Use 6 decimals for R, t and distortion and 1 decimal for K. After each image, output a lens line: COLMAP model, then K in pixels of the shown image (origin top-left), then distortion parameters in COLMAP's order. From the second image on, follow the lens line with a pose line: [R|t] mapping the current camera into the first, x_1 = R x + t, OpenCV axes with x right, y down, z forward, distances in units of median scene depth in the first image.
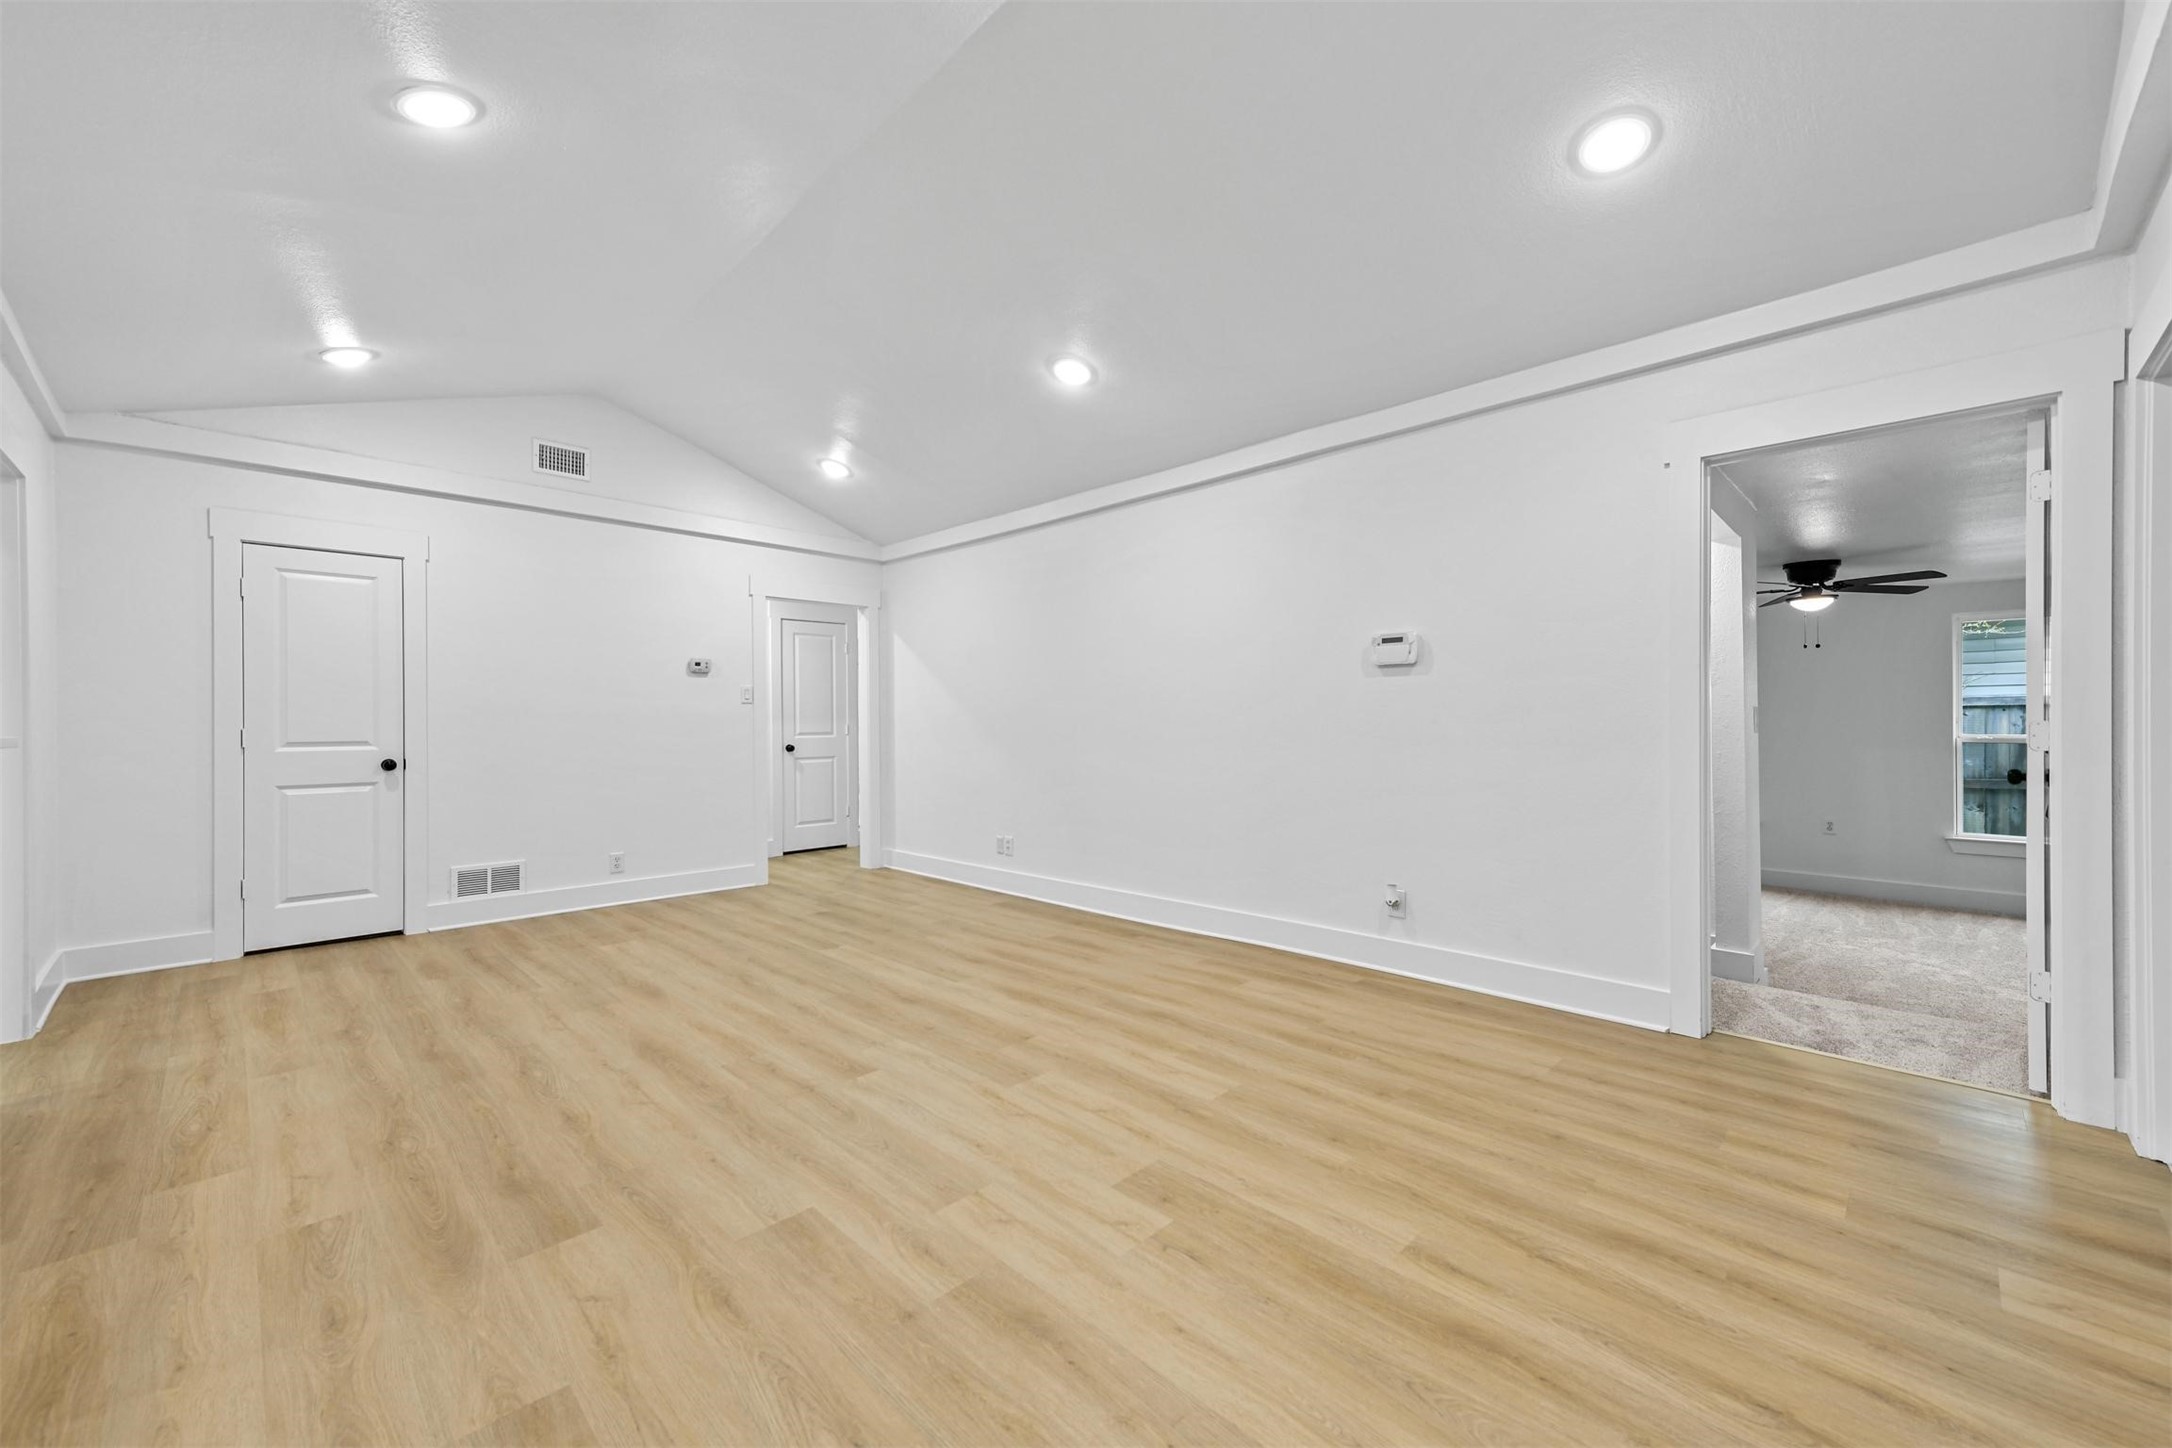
lens RADIAL K [[853.0, 0, 1096.9], [0, 853.0, 723.0], [0, 0, 1]] dist [0.009375, 0.000138]
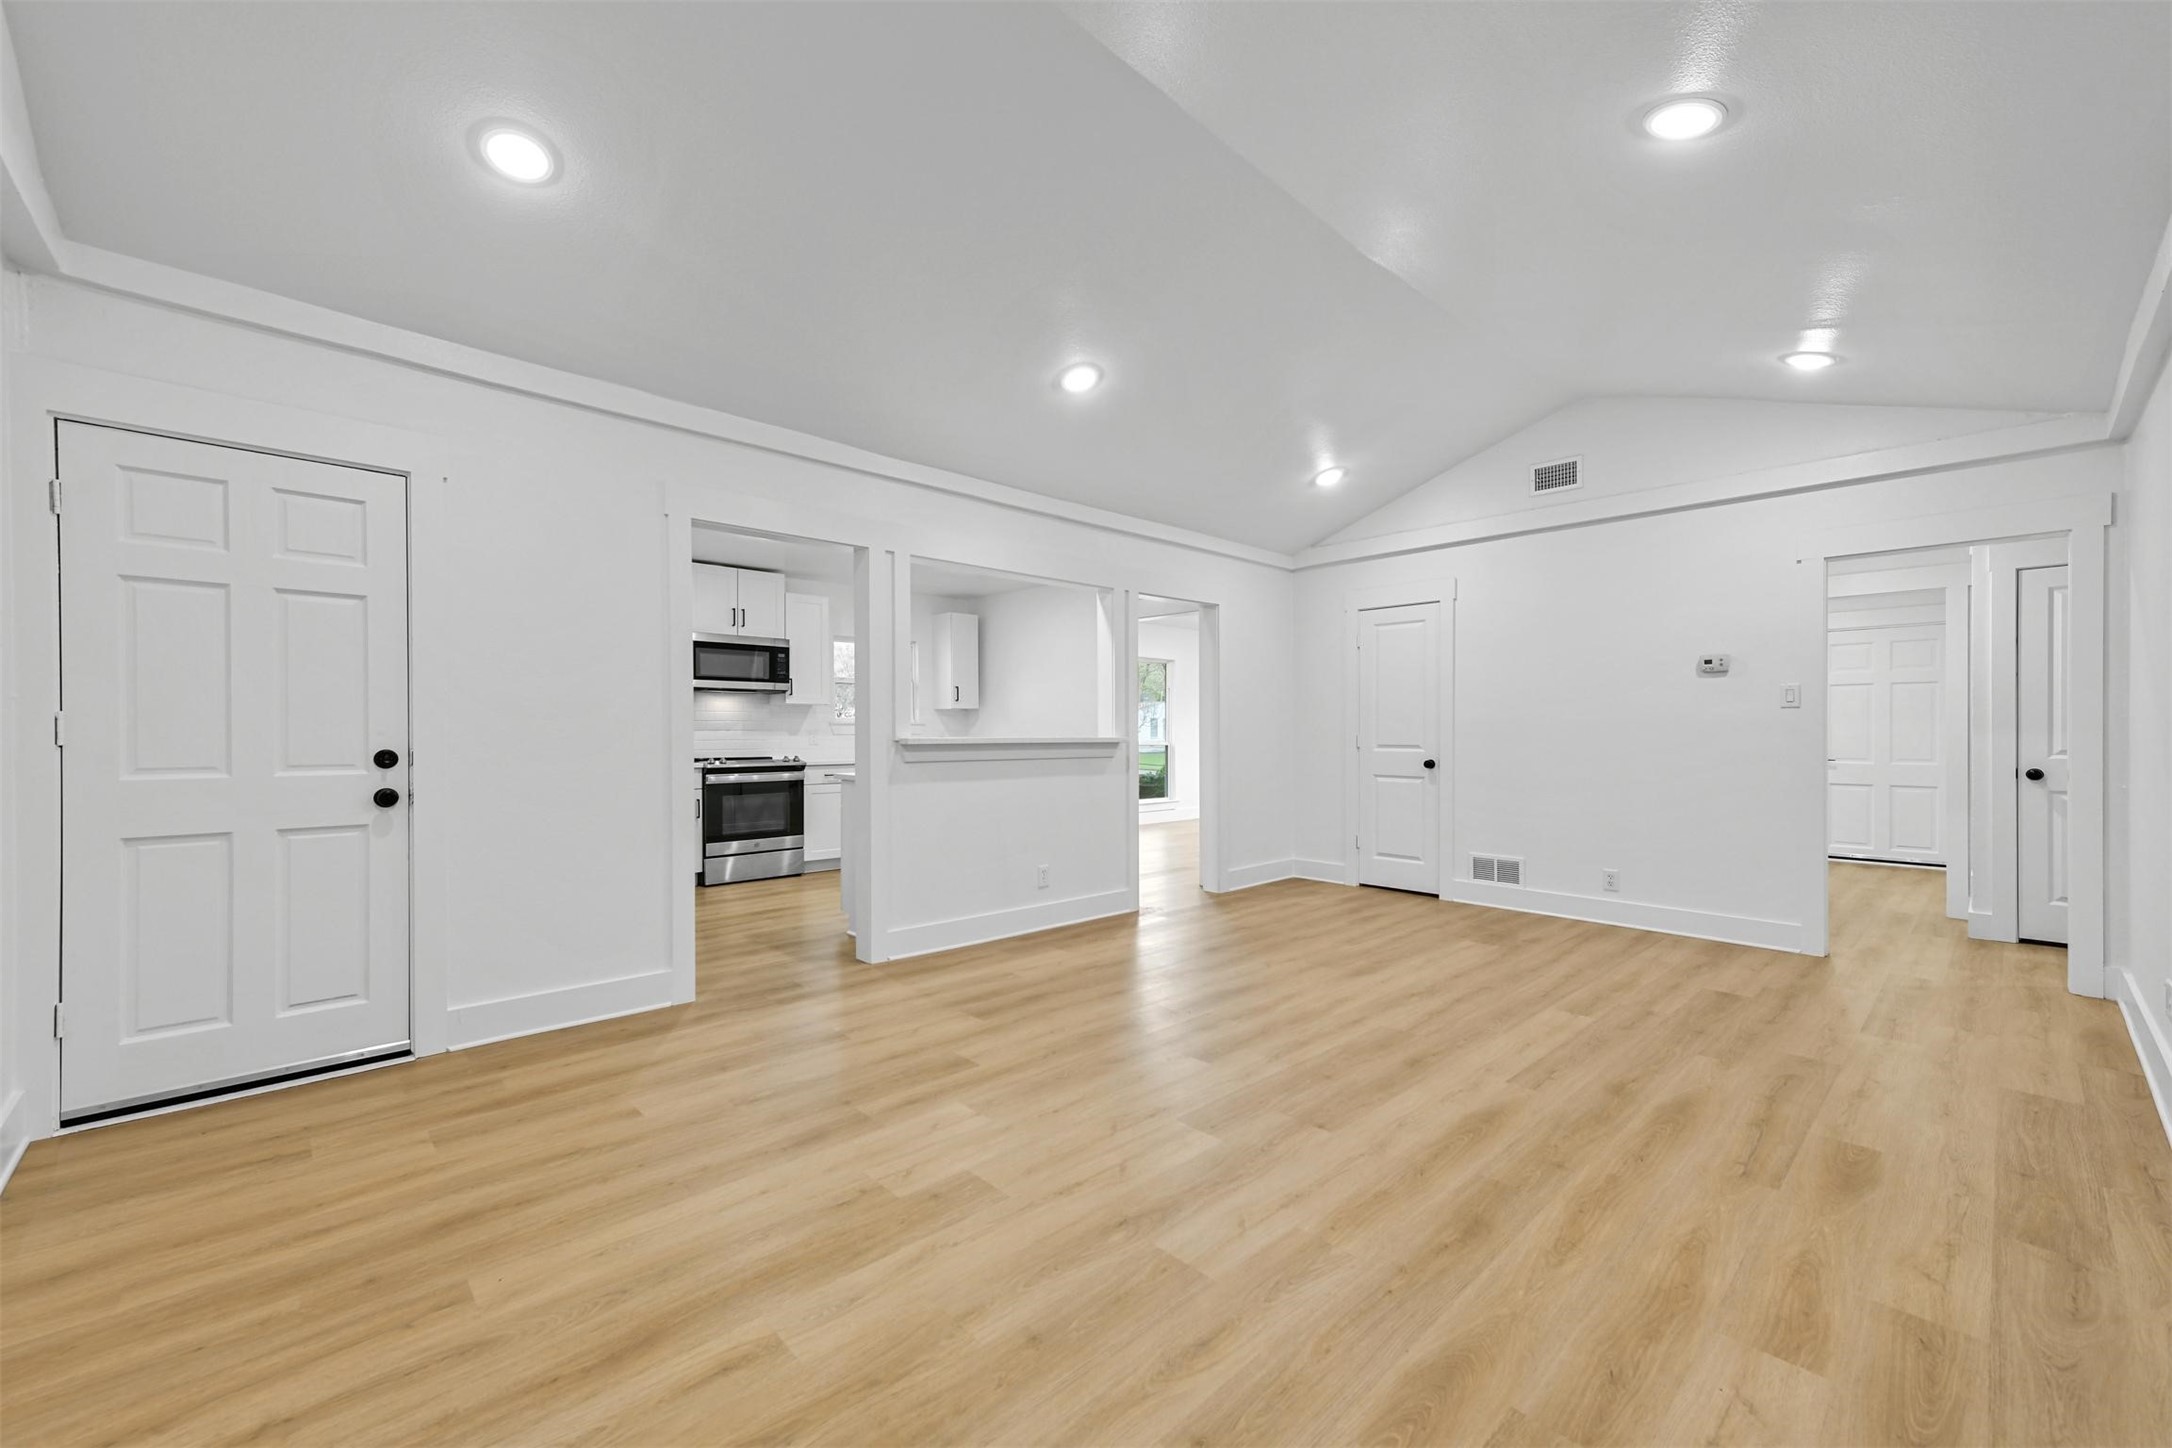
lens RADIAL K [[861.2, 0, 1088.9], [0, 861.2, 732.0], [0, 0, 1]] dist [0.018431, 0.000053]
pose [[-0.035941, 0.005569, -0.999338, 0.629777], [-0.001570, 0.999983, 0.005629, -0.007481], [0.999353, 0.001771, -0.035932, 0.685972]]
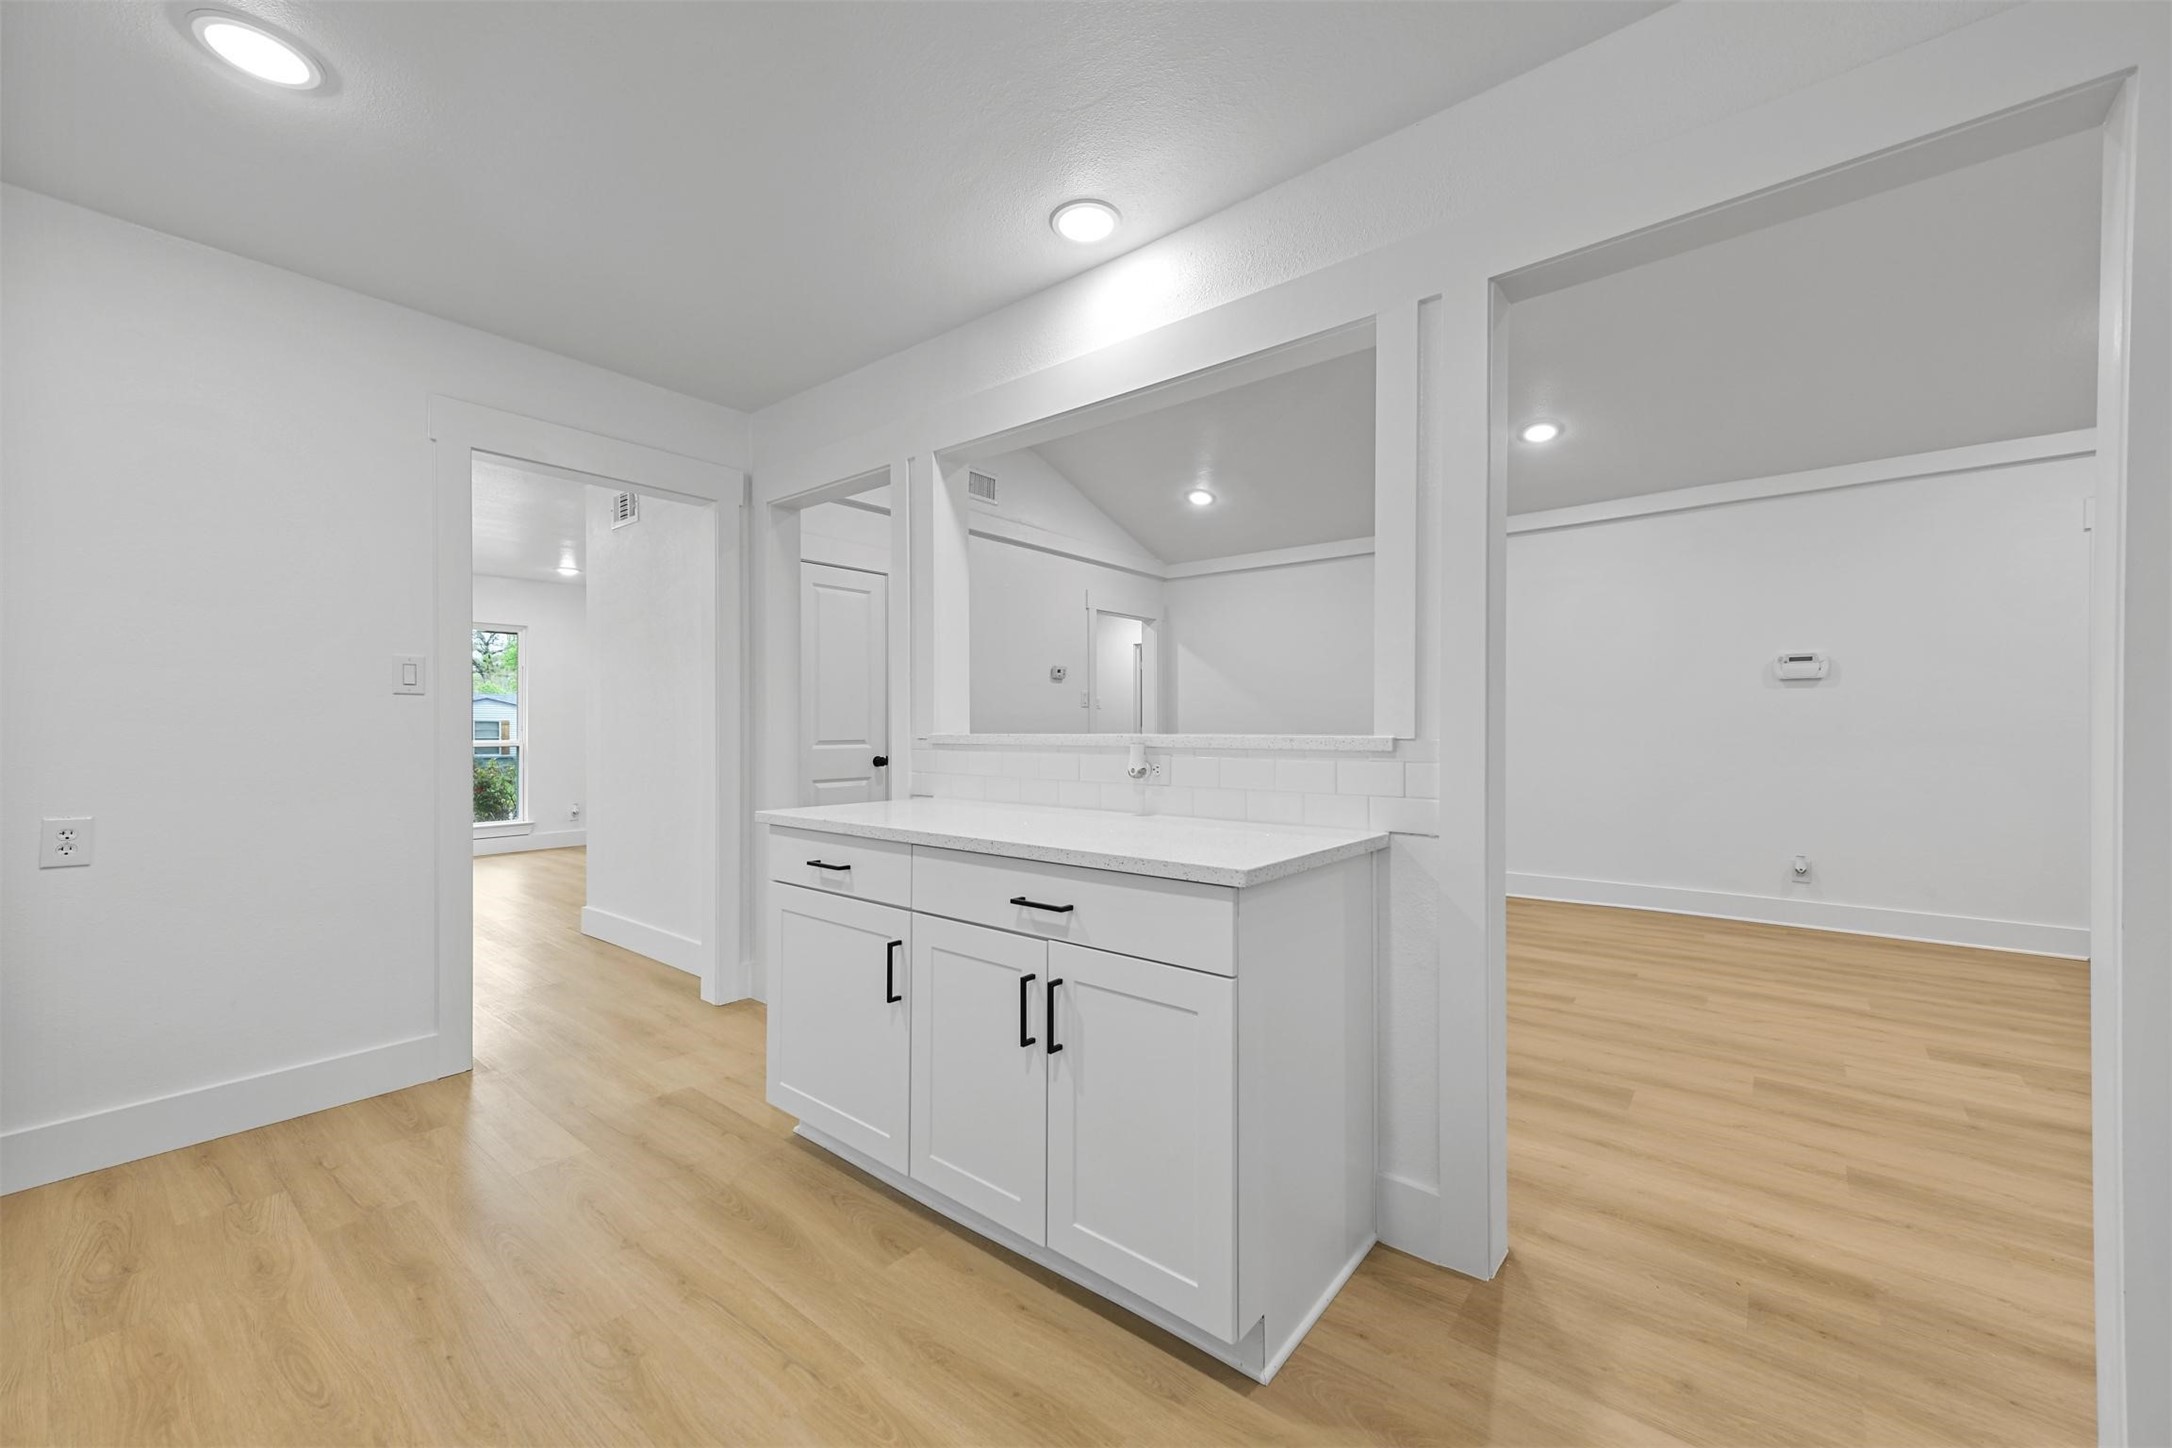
lens RADIAL K [[846.3, 0, 1083.6], [0, 846.3, 733.5], [0, 0, 1]] dist [0.009438, 0.000260]
pose [[0.995839, 0.002067, 0.091110, -0.850441], [-0.002894, 0.999956, 0.008947, 0.003055], [-0.091087, -0.009173, 0.995801, -0.144796]]
